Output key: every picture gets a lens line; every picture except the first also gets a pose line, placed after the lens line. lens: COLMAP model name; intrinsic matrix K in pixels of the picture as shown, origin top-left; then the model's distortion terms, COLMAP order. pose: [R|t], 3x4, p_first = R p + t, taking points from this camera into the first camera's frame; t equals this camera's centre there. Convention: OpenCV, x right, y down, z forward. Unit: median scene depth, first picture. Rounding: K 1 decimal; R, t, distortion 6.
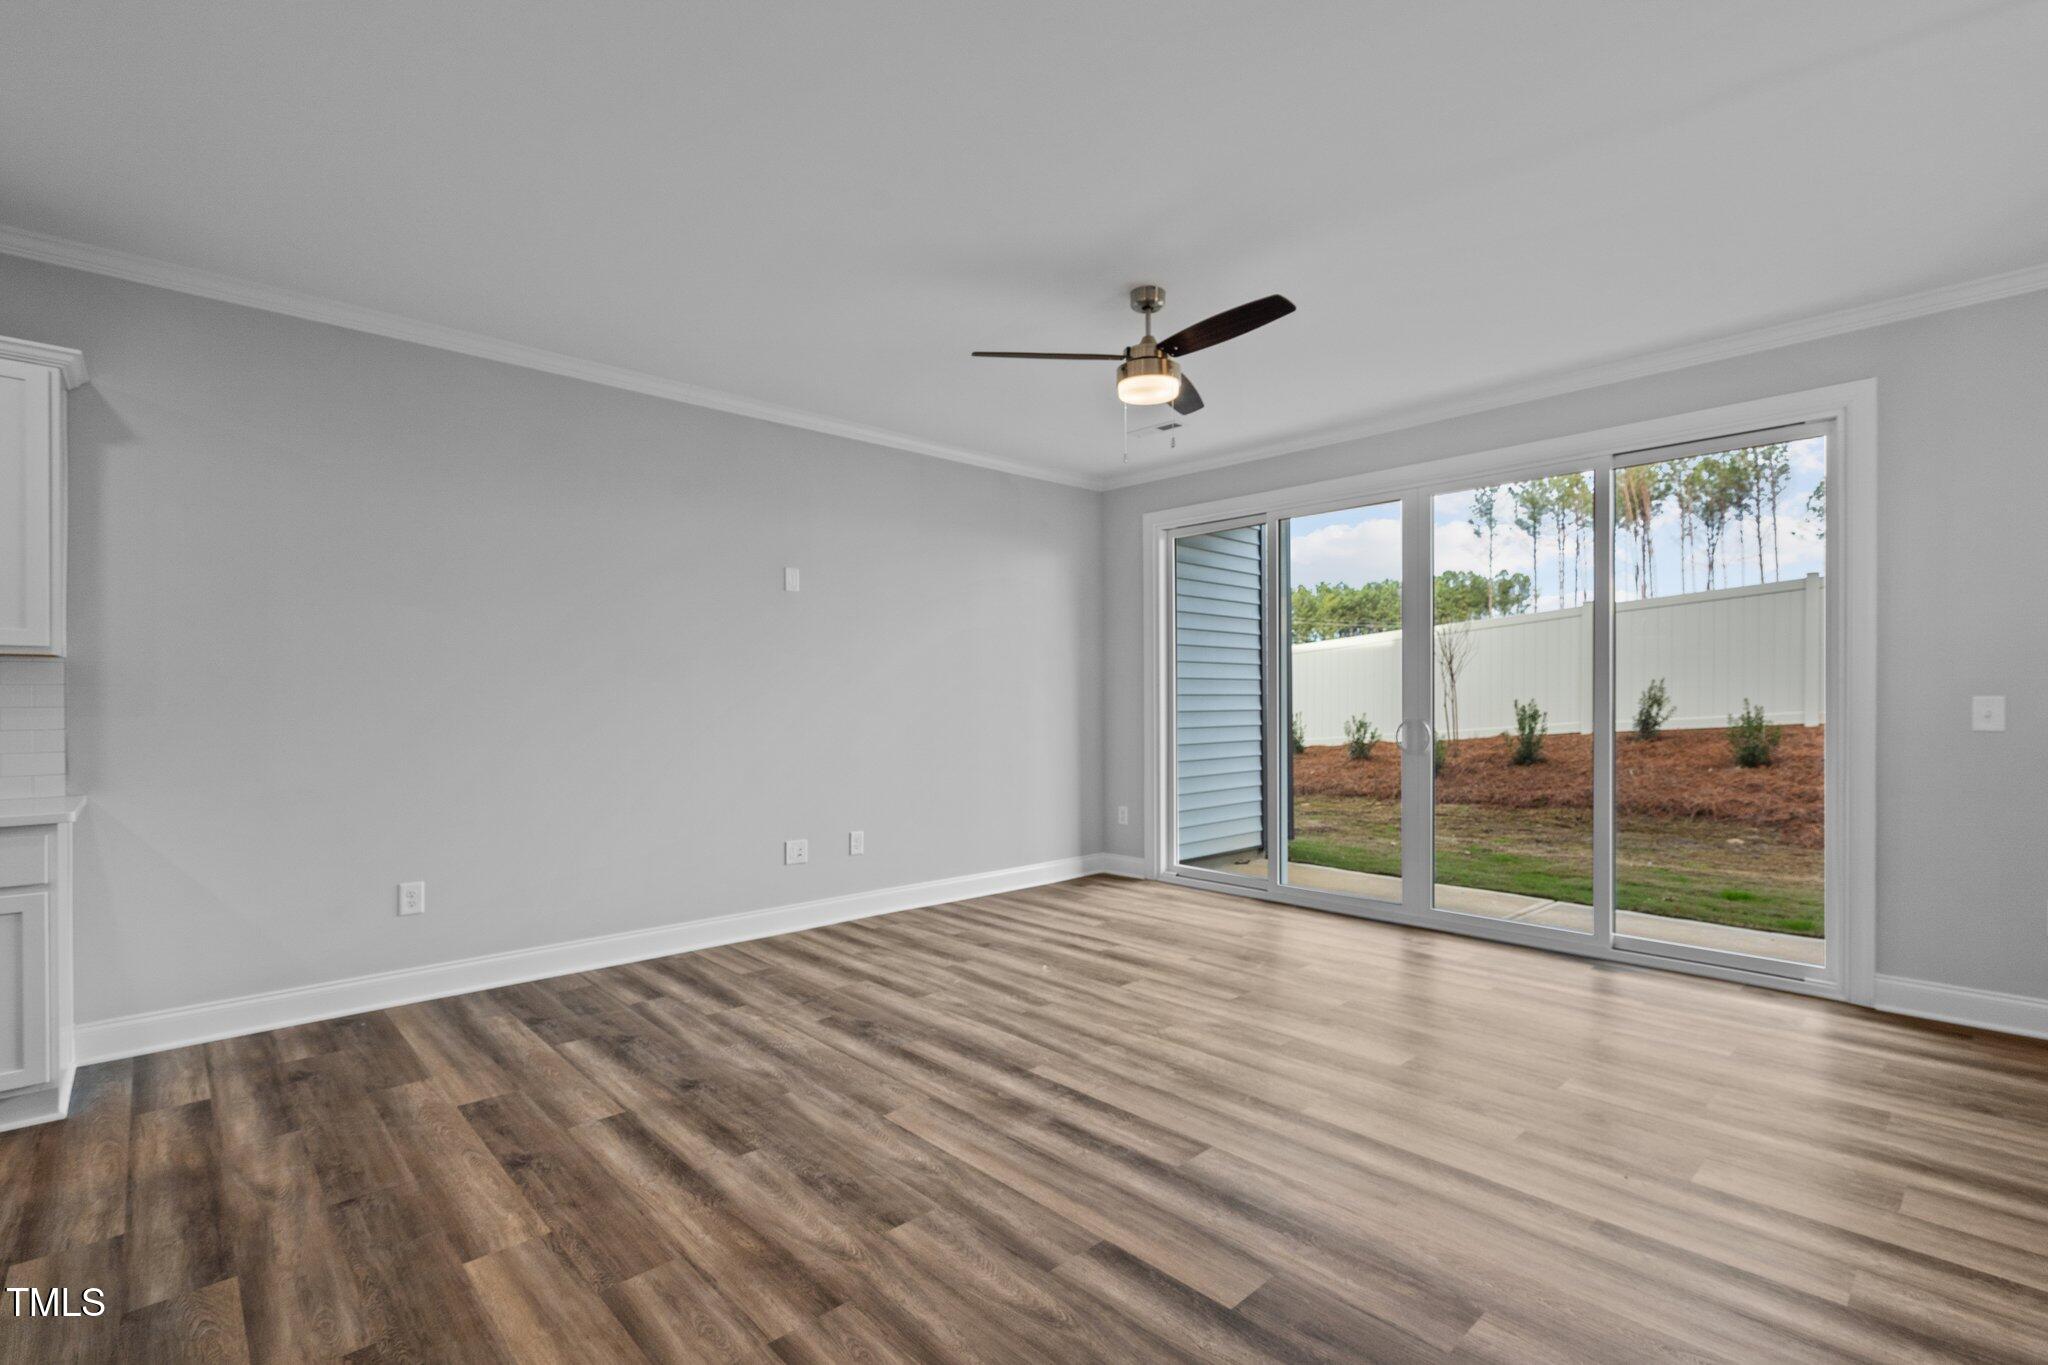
lens RADIAL K [[949.6, 0, 1029.1], [0, 949.6, 695.9], [0, 0, 1]] dist [-0.003381, 0.000214]
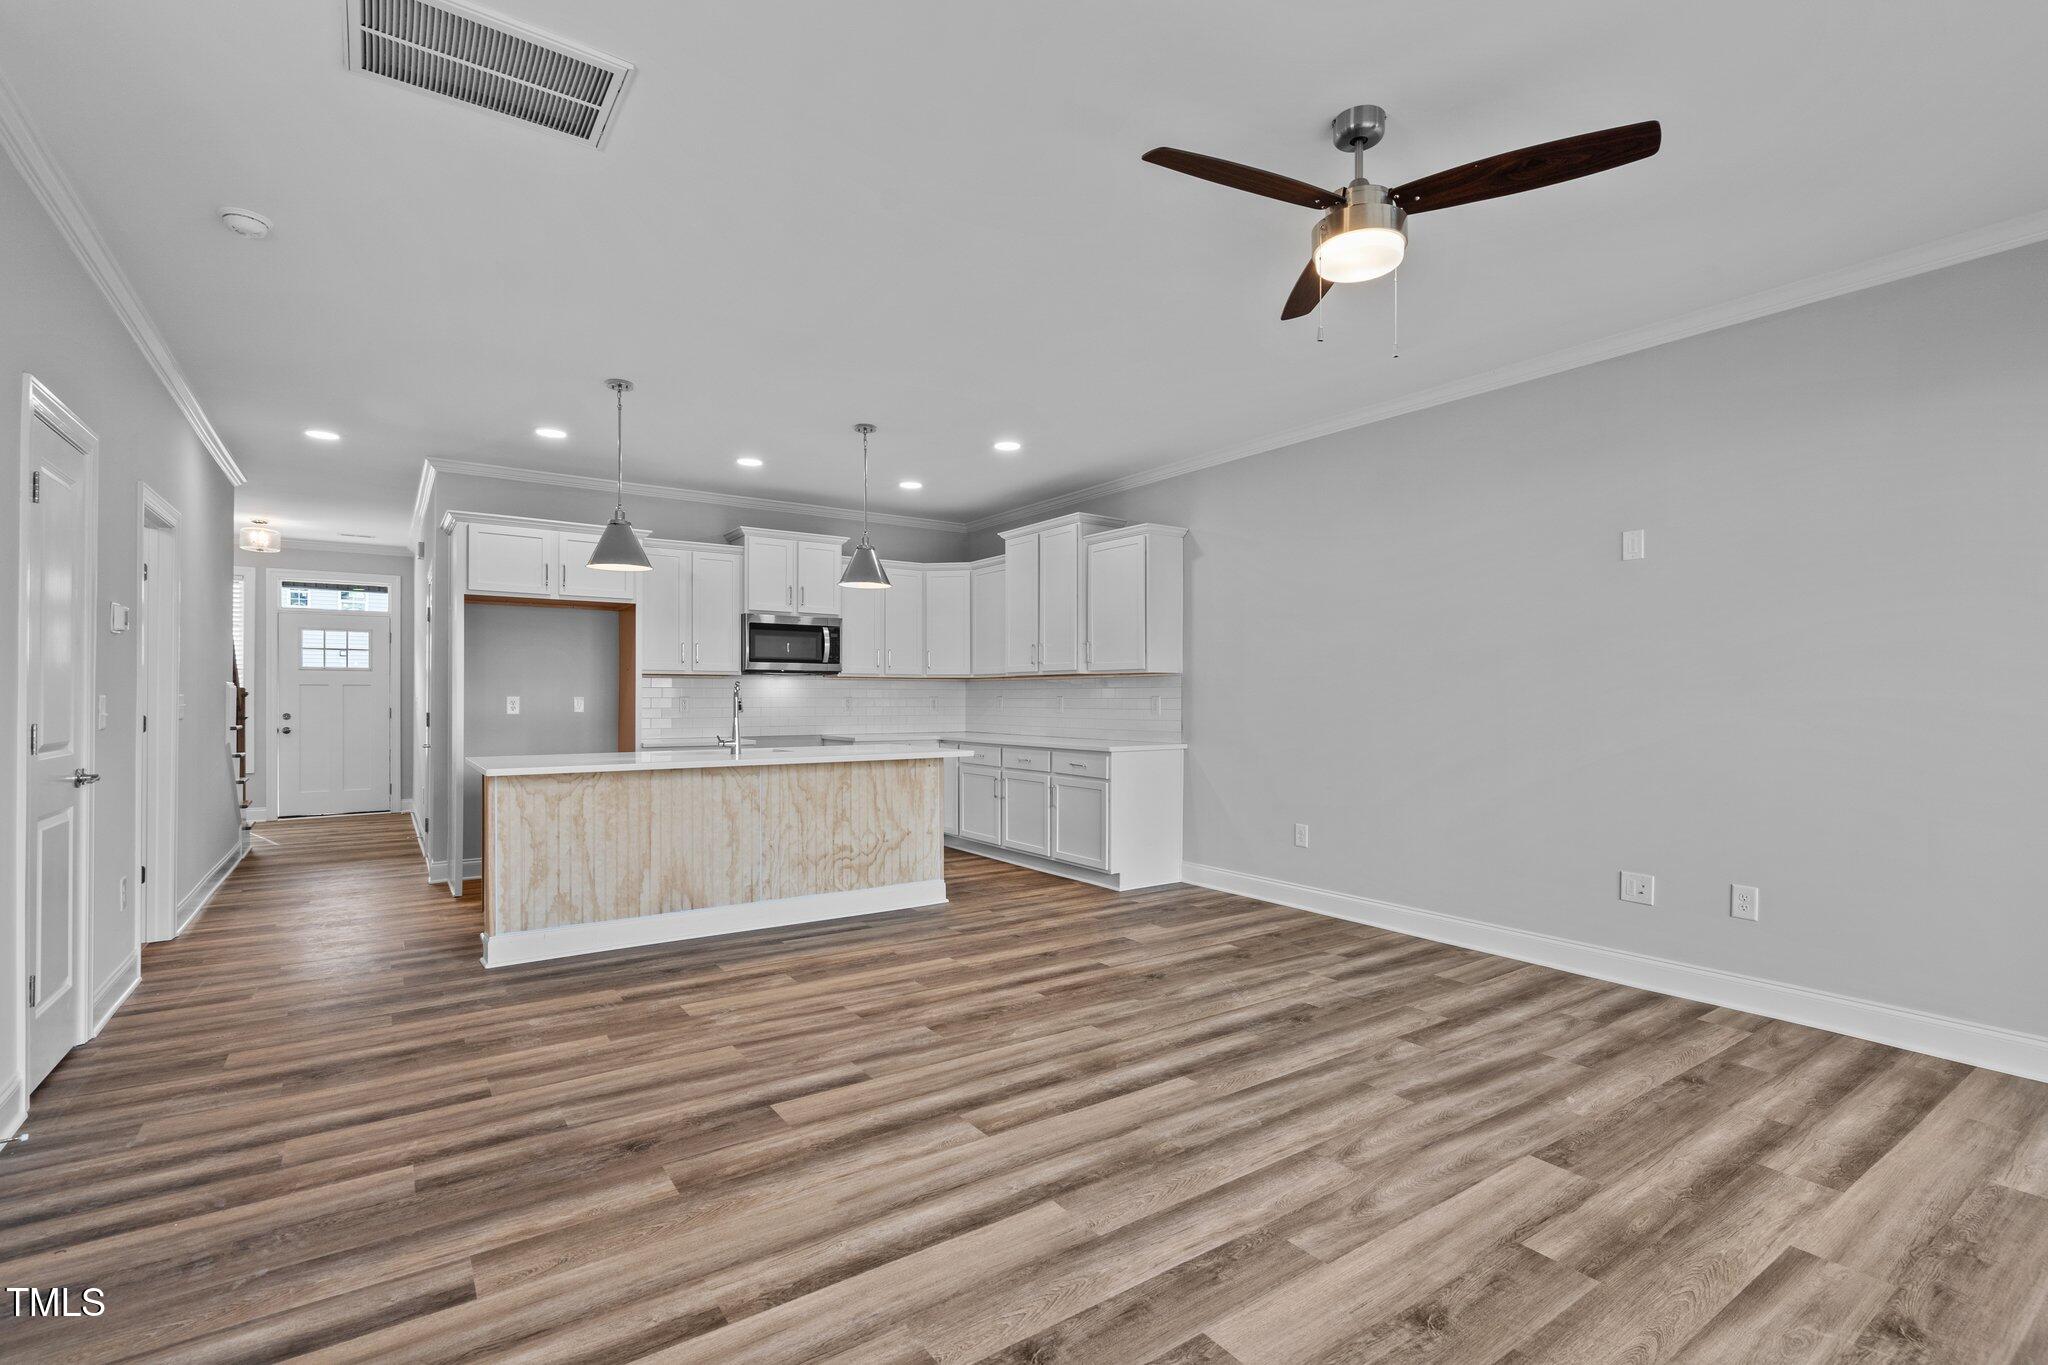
lens RADIAL K [[933.8, 0, 1012.2], [0, 933.8, 692.0], [0, 0, 1]] dist [-0.006868, 0.000265]
pose [[-0.163627, -0.002285, -0.986520, 0.872401], [0.004554, 0.999985, -0.003071, 0.002142], [0.986512, -0.004995, -0.163614, 0.884307]]
